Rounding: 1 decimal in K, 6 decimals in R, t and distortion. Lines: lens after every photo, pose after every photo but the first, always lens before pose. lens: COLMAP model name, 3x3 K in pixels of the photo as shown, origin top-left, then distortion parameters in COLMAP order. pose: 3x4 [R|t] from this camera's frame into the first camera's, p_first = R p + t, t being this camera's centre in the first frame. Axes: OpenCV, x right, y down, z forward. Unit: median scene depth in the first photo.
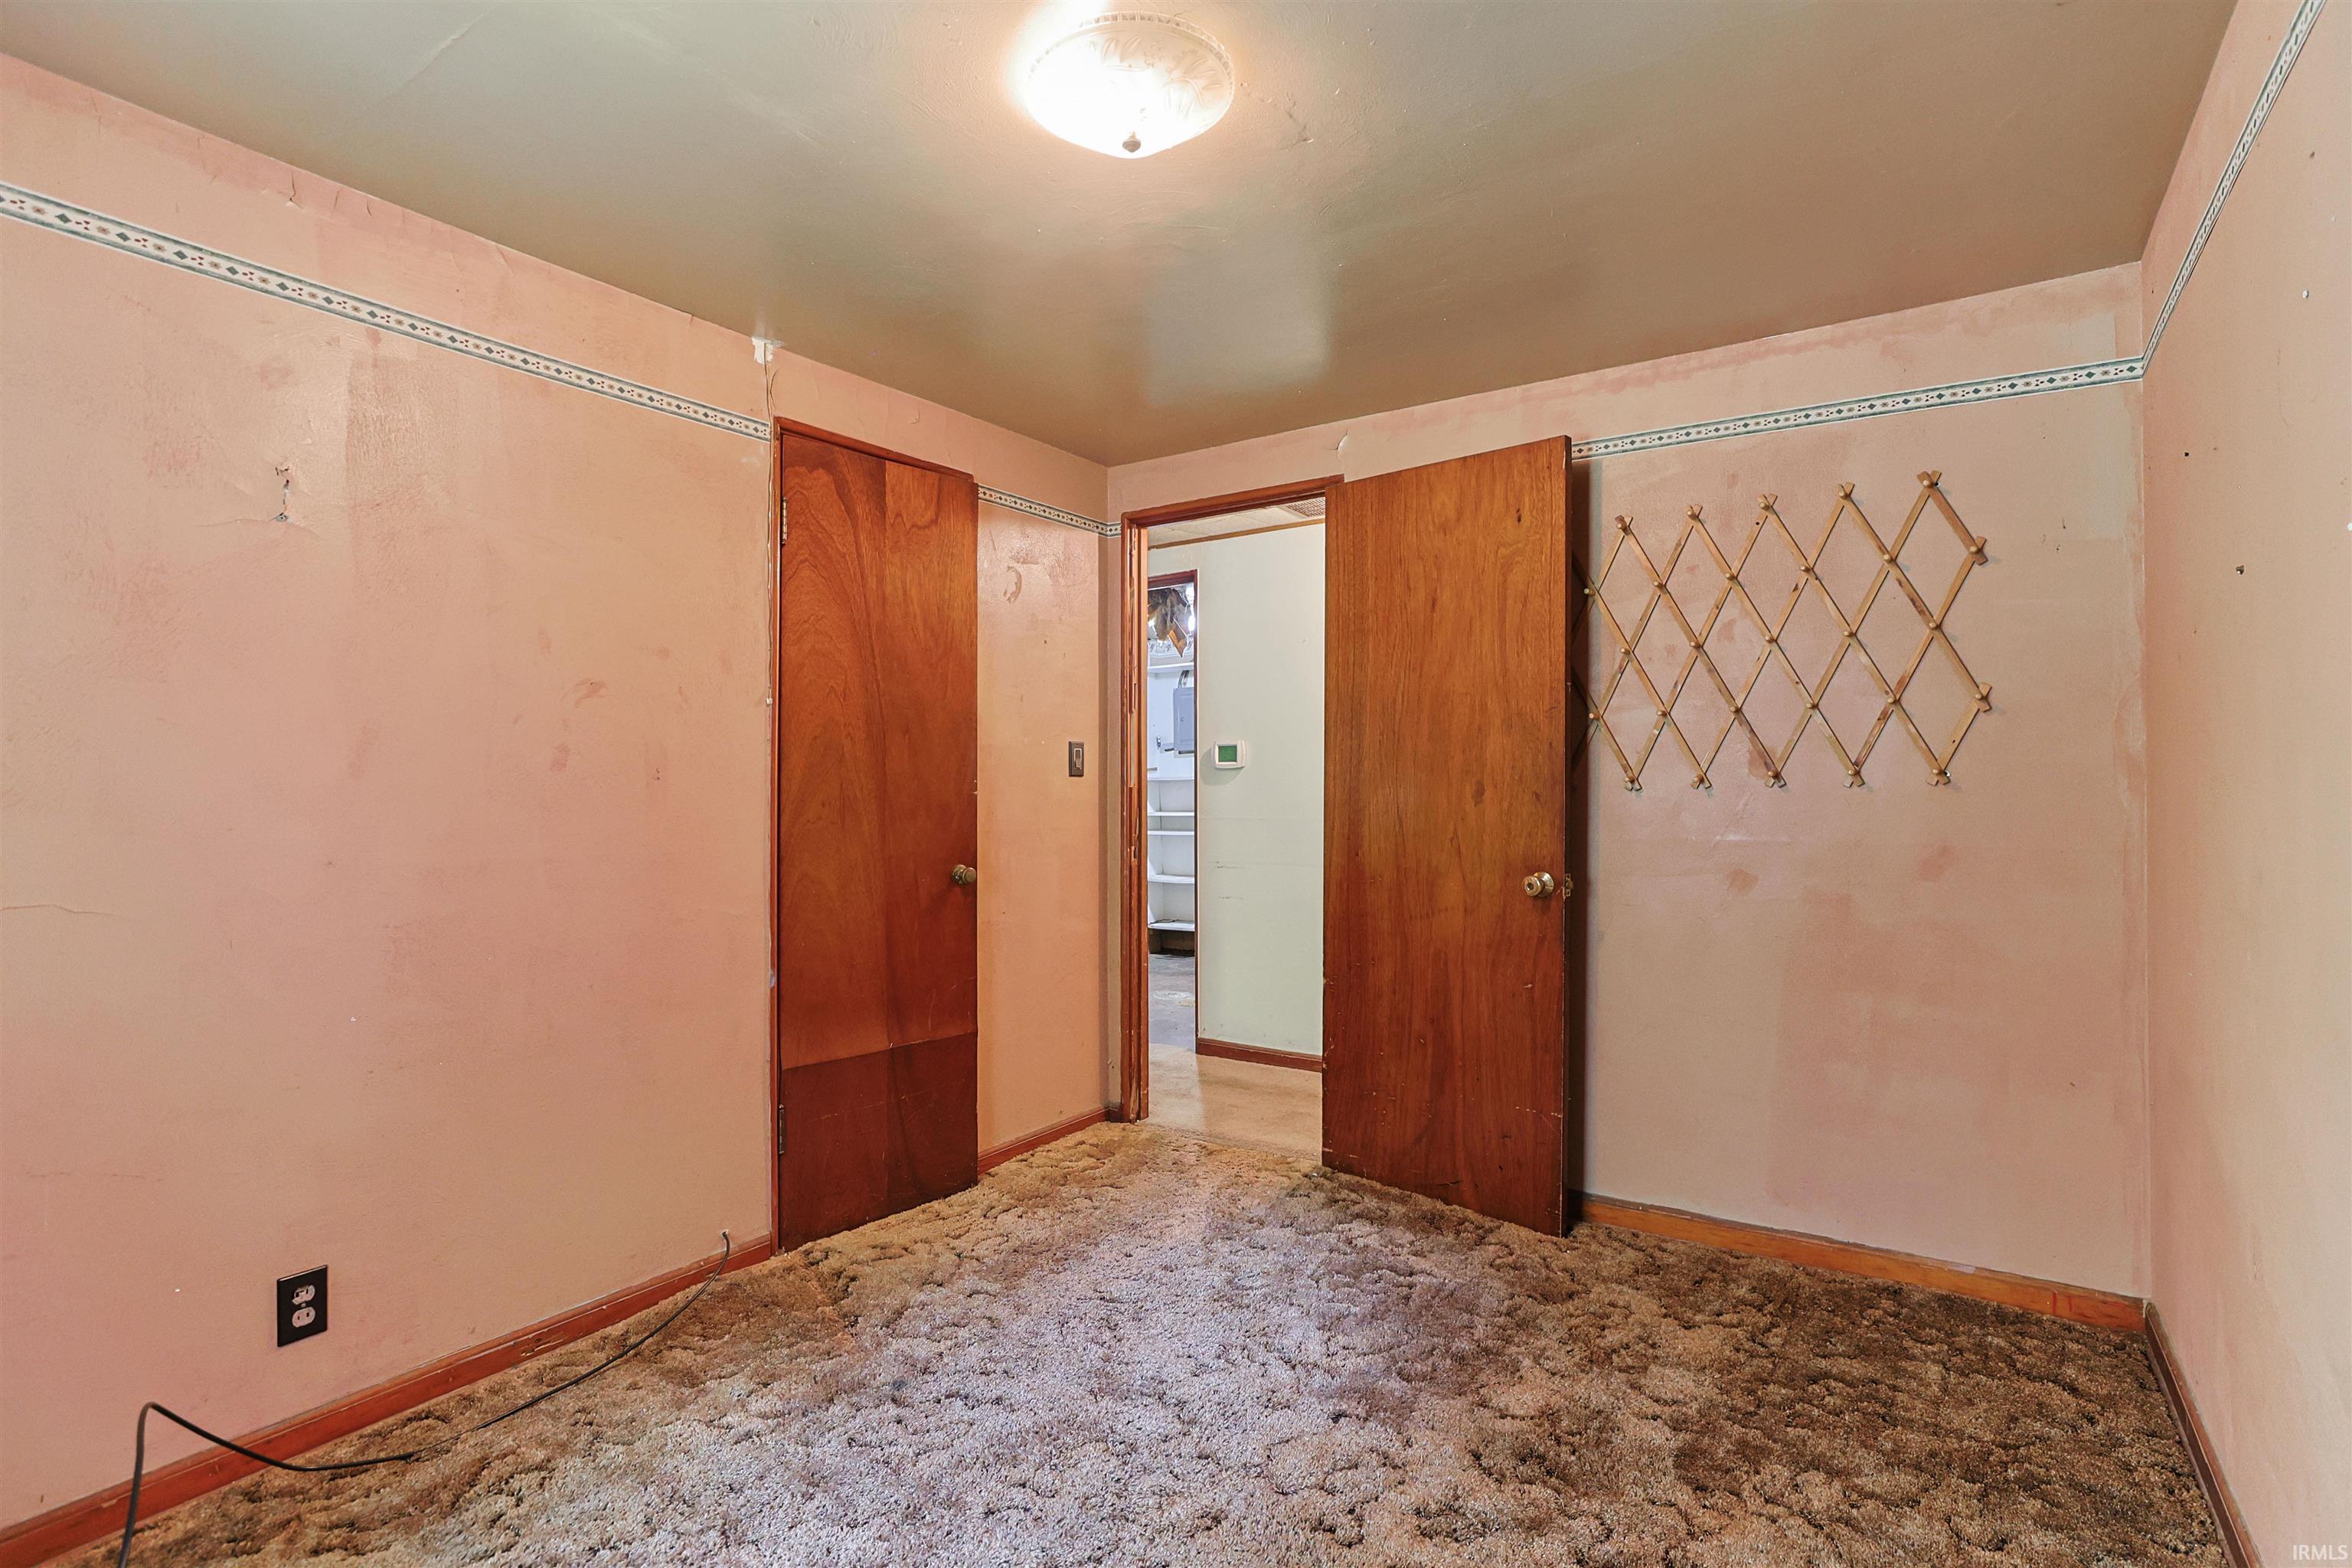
lens RADIAL K [[1142.9, 0, 1213.7], [0, 1142.9, 774.6], [0, 0, 1]] dist [-0.023460, 0.013076]
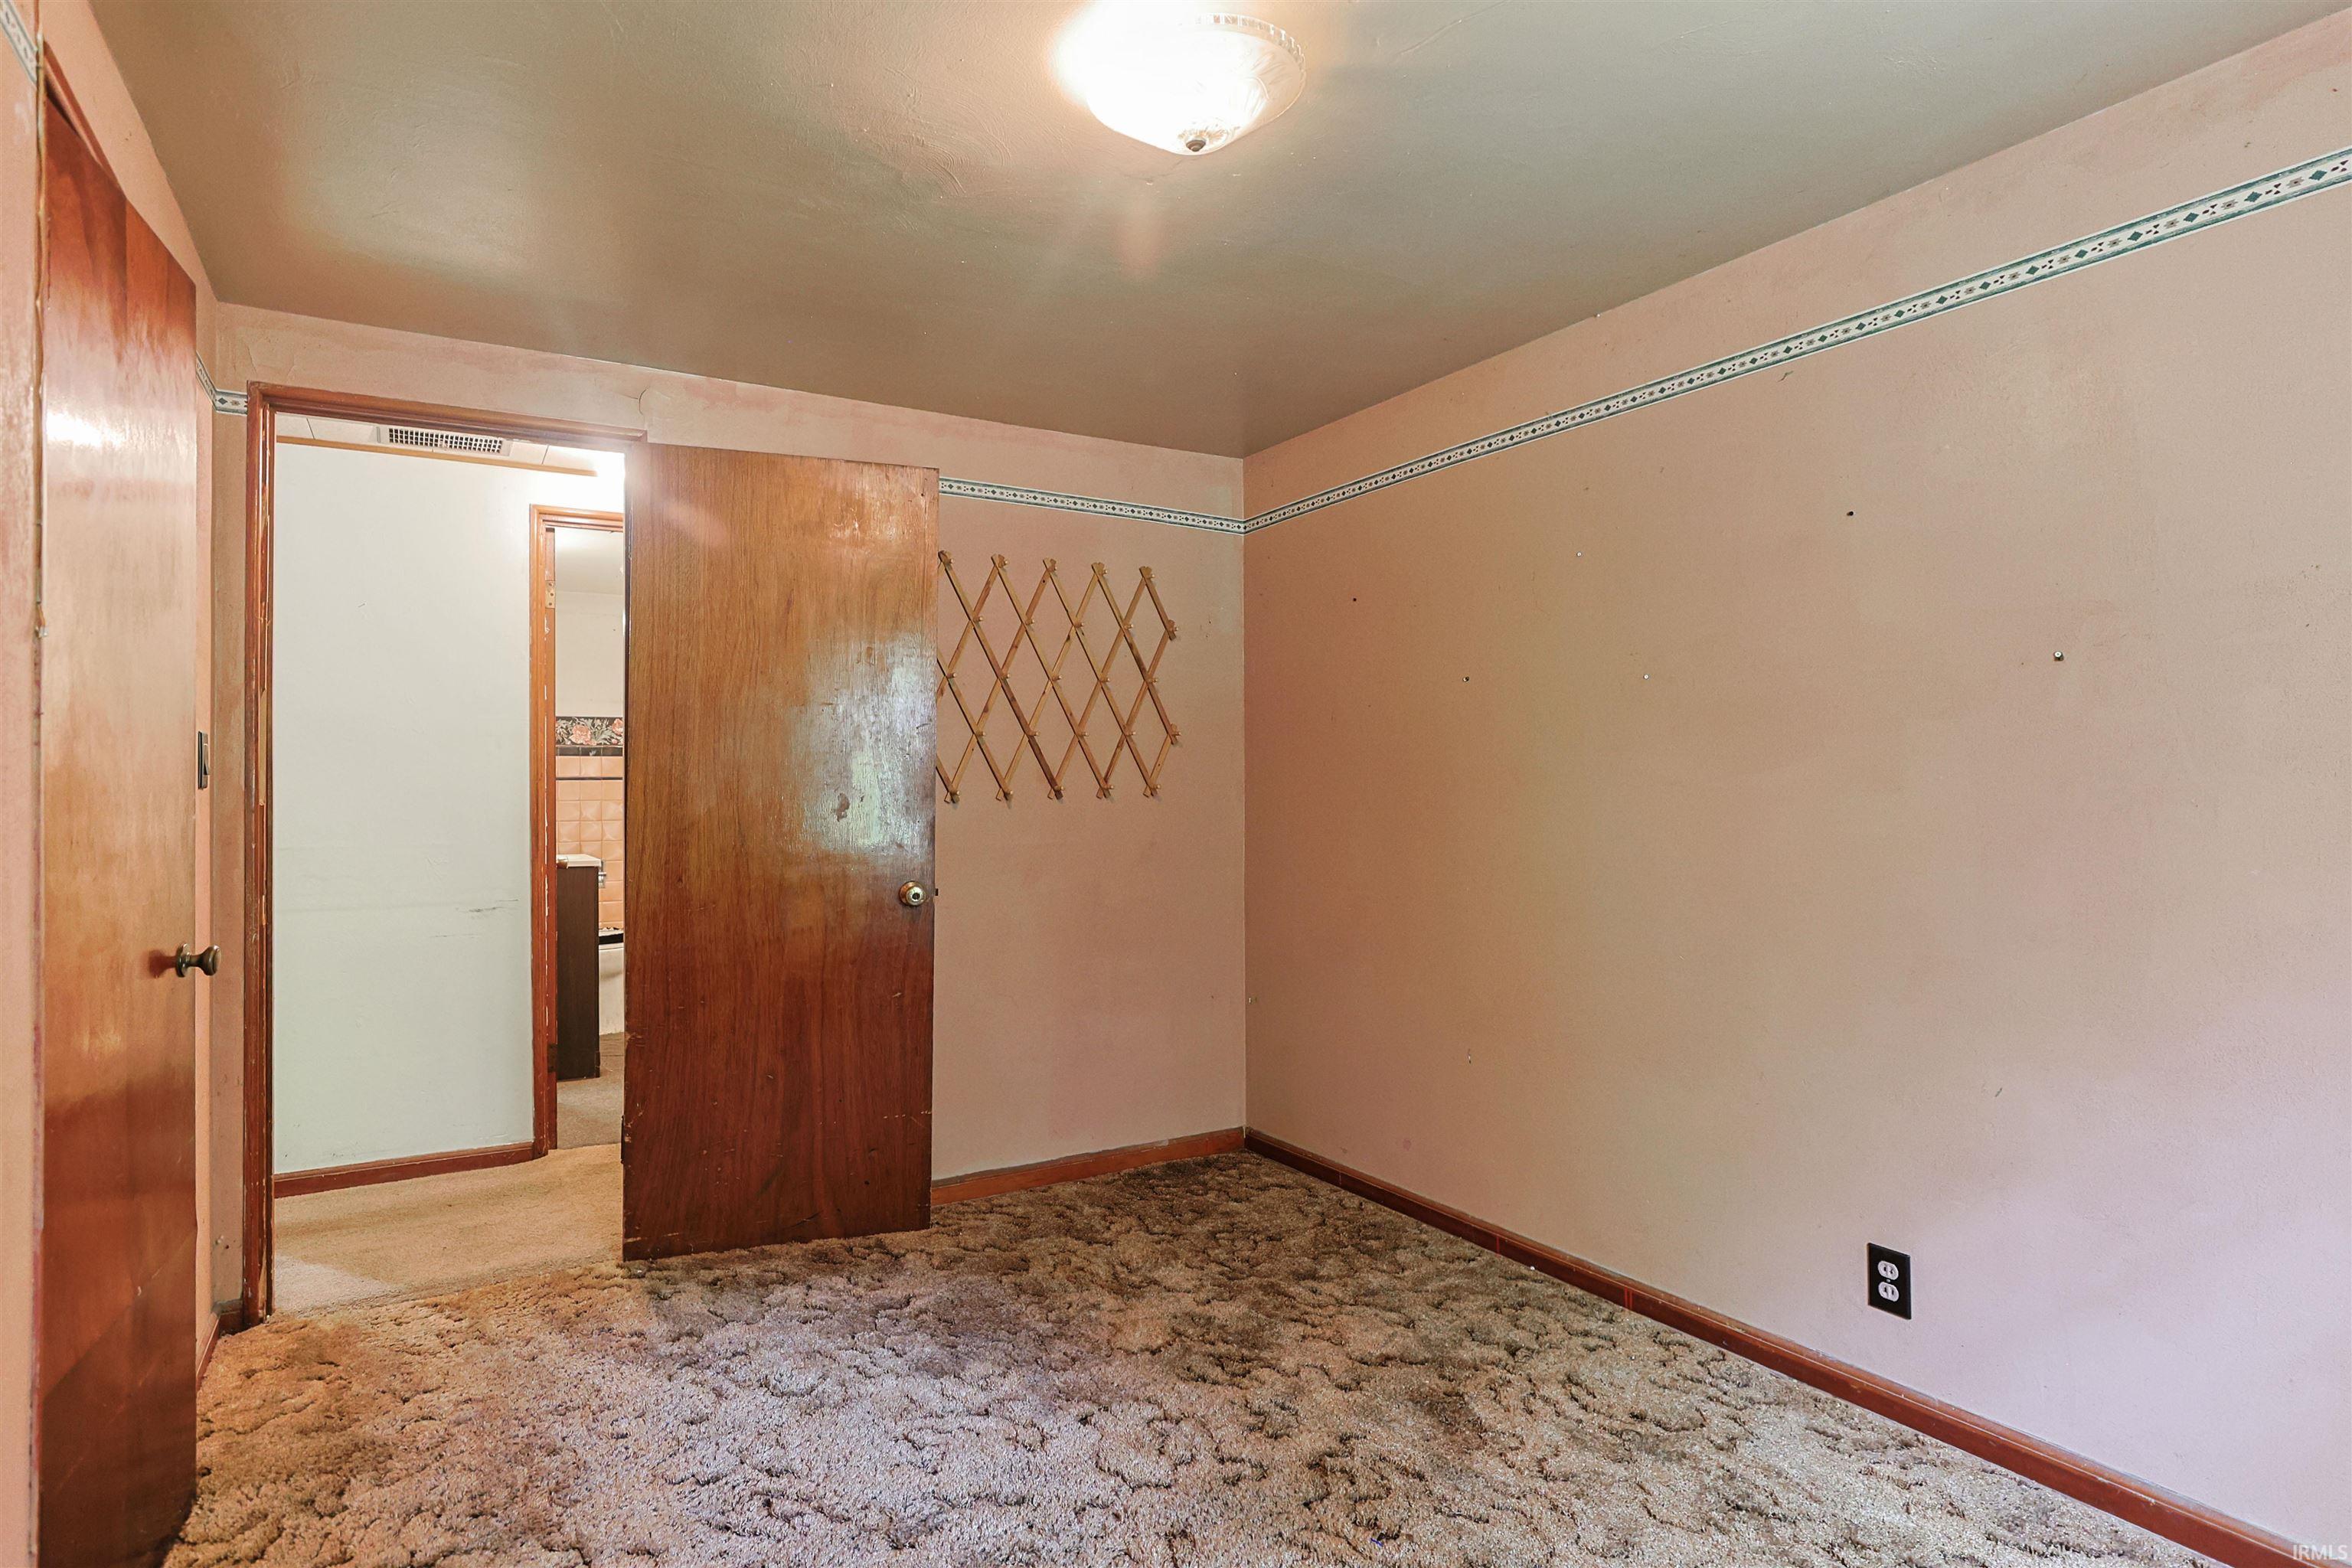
lens RADIAL K [[1124.7, 0, 1167.0], [0, 1124.7, 775.1], [0, 0, 1]] dist [-0.022183, 0.012708]
pose [[0.464922, 0.012992, 0.885256, -0.521006], [-0.003031, 0.999910, -0.013083, 0.000978], [-0.885347, 0.003399, 0.464919, 0.326142]]
